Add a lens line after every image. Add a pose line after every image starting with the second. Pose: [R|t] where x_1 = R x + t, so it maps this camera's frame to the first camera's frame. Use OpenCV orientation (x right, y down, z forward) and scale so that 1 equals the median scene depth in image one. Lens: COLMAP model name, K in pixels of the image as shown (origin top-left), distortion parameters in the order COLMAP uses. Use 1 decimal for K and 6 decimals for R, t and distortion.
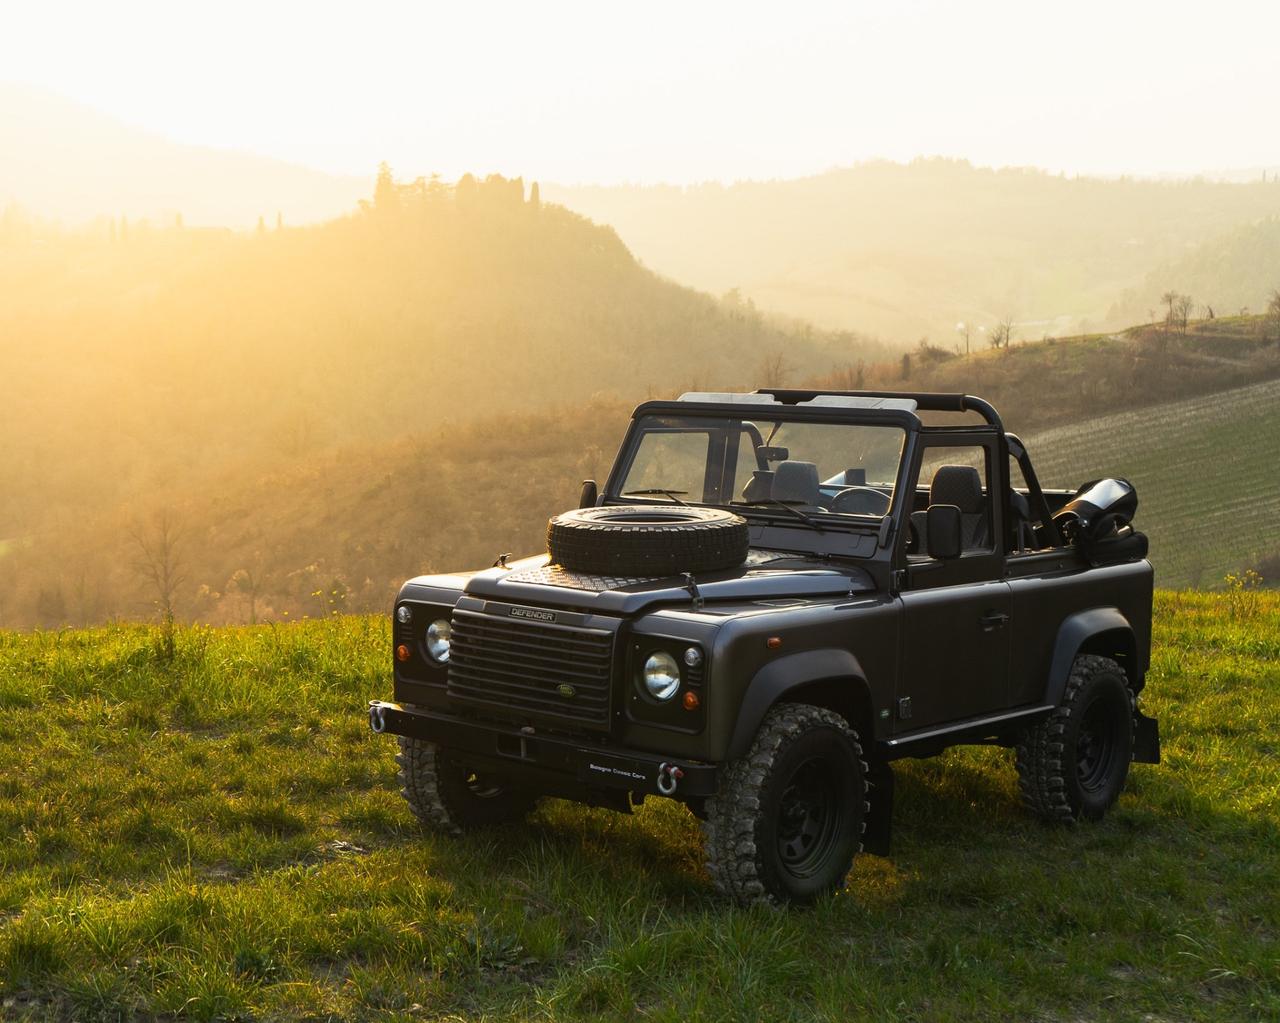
lens RADIAL K [[2184.6, 0, 509.9], [0, 2184.6, 509.7], [0, 0, 1]] dist [0.010784, -0.015305]
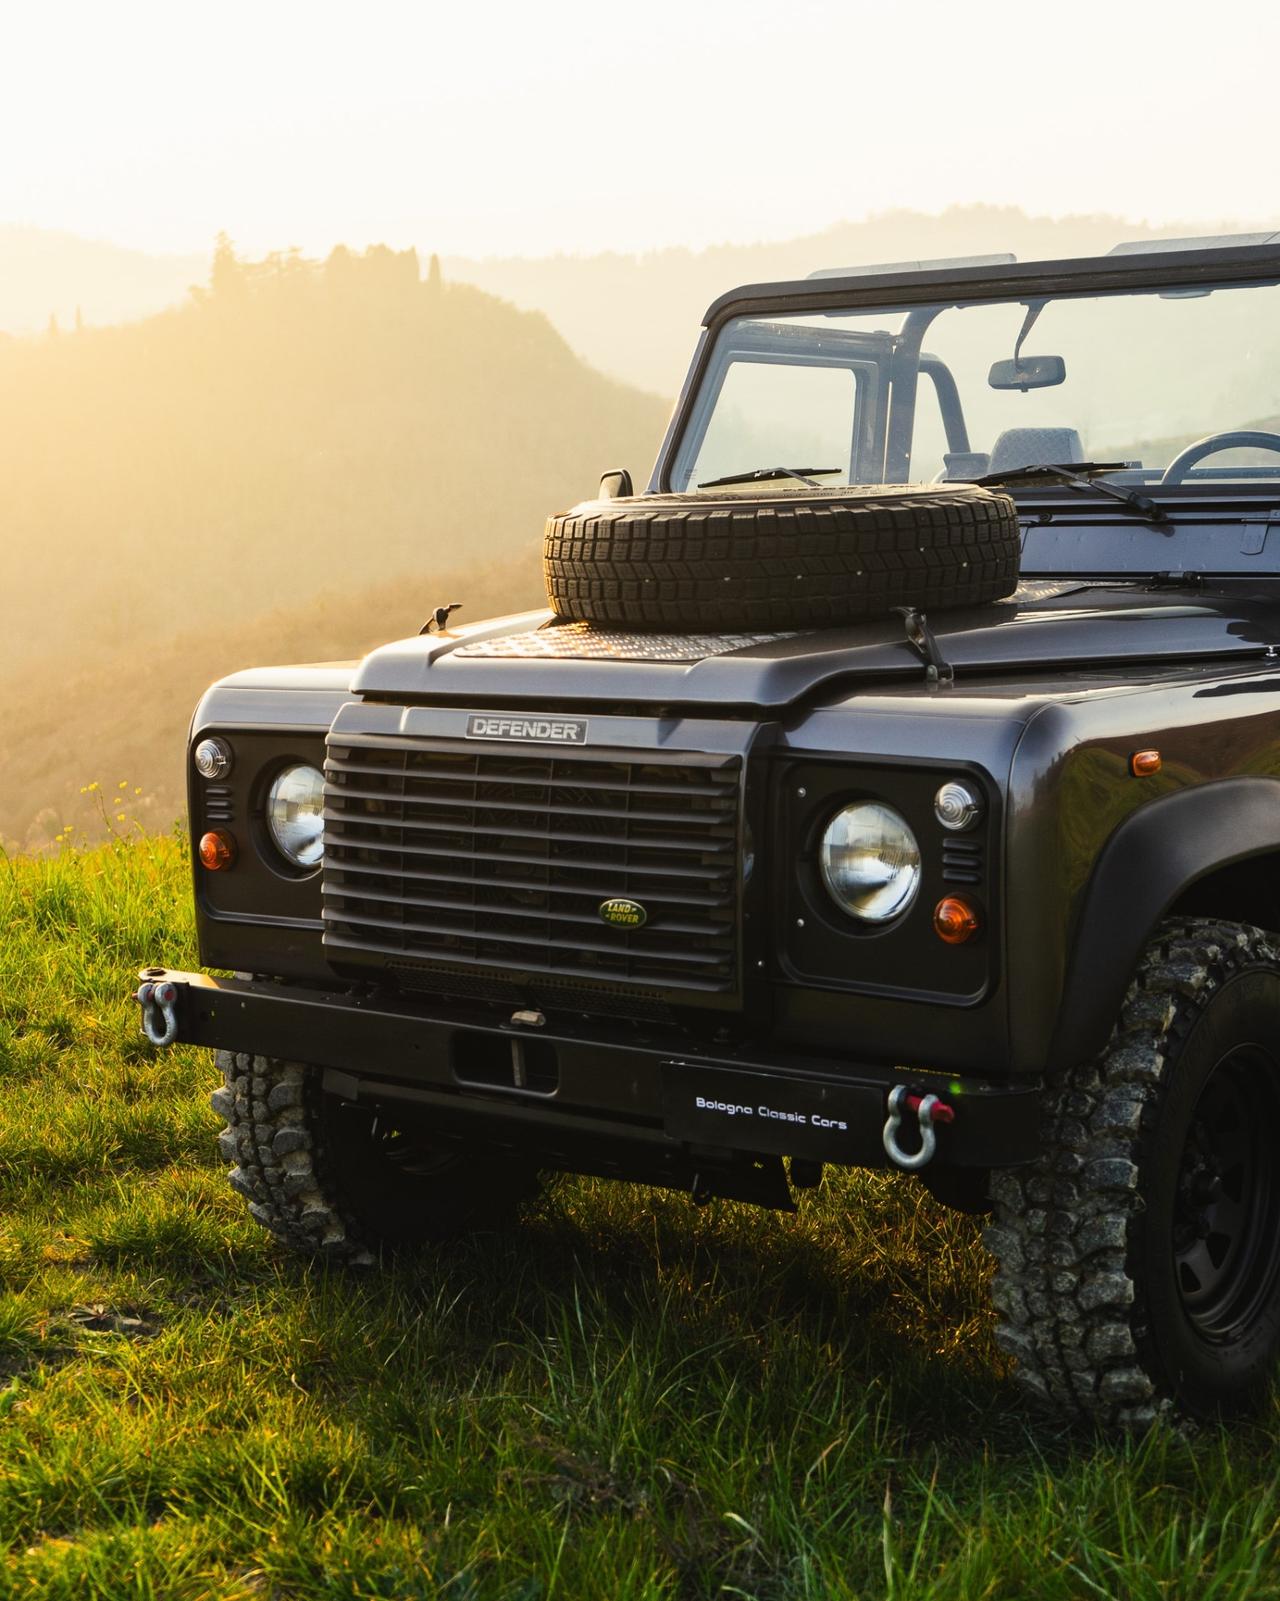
lens RADIAL K [[2732.4, 0, 641.1], [0, 2732.4, 774.4], [0, 0, 1]] dist [0.010784, -0.015305]
pose [[0.995528, -0.049031, 0.080743, -0.008825], [0.047683, 0.998691, 0.018532, 0.044881], [-0.081546, -0.014599, 0.996563, 0.468863]]
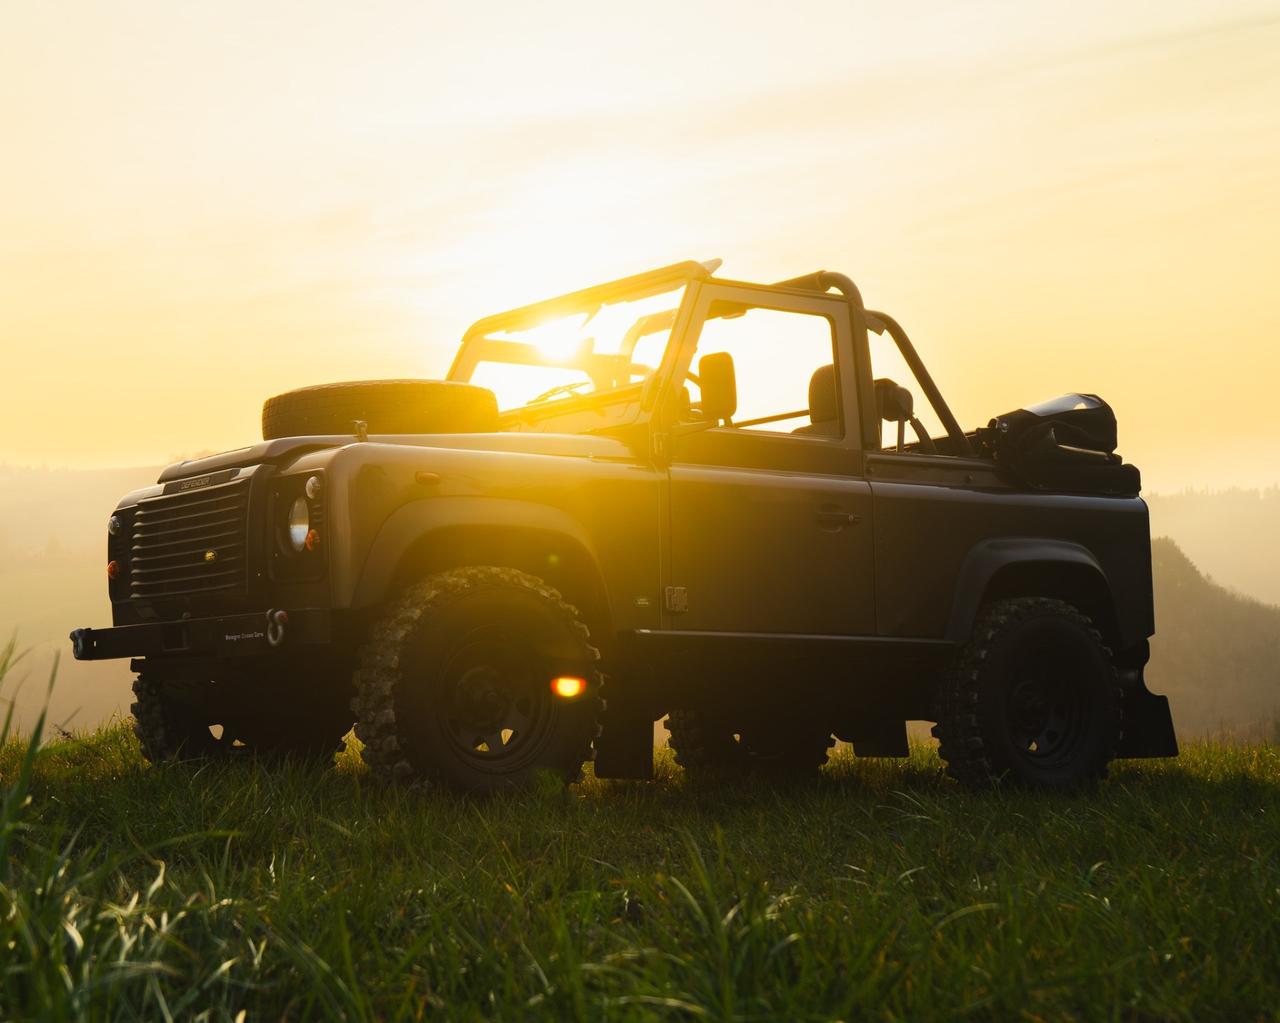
lens RADIAL K [[2492.0, 0, 640.0], [0, 2492.0, 511.5], [0, 0, 1]] dist [-0.010775, 0.015159]
pose [[0.970453, -0.061120, -0.233422, 0.380902], [0.015291, 0.981021, -0.193300, 0.234644], [0.240806, 0.184019, 0.952969, 0.106699]]
